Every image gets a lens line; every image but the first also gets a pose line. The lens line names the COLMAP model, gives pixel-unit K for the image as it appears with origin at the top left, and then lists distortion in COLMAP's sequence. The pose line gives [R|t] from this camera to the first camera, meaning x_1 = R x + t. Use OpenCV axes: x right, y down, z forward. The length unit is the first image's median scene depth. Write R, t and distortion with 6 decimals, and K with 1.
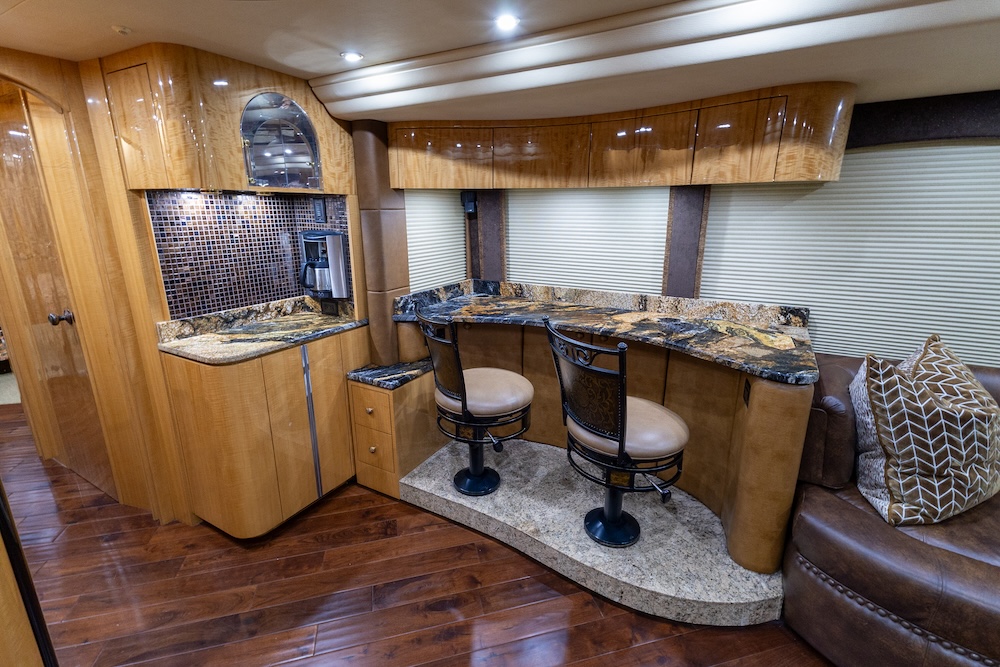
lens RADIAL K [[453.7, 0, 465.8], [0, 453.7, 283.4], [0, 0, 1]] dist [0.018108, -0.003232]
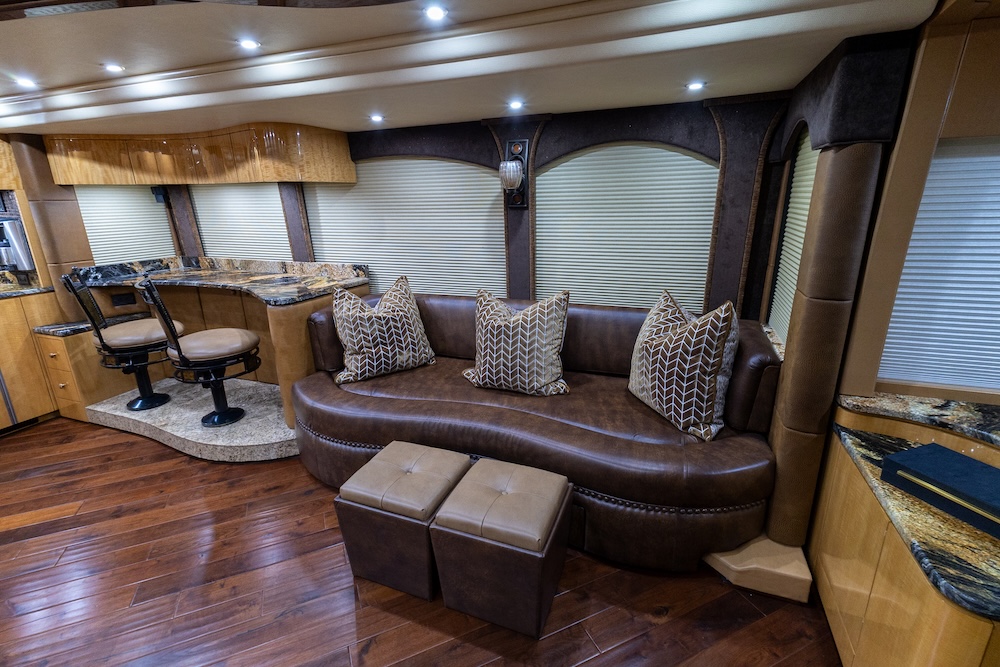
lens RADIAL K [[453.7, 0, 465.8], [0, 453.7, 283.4], [0, 0, 1]] dist [0.018108, -0.003232]
pose [[0.987436, -0.037991, 0.153383, 0.755256], [0.035693, 0.999206, 0.017712, 0.091048], [-0.153934, -0.012015, 0.988008, -0.479301]]
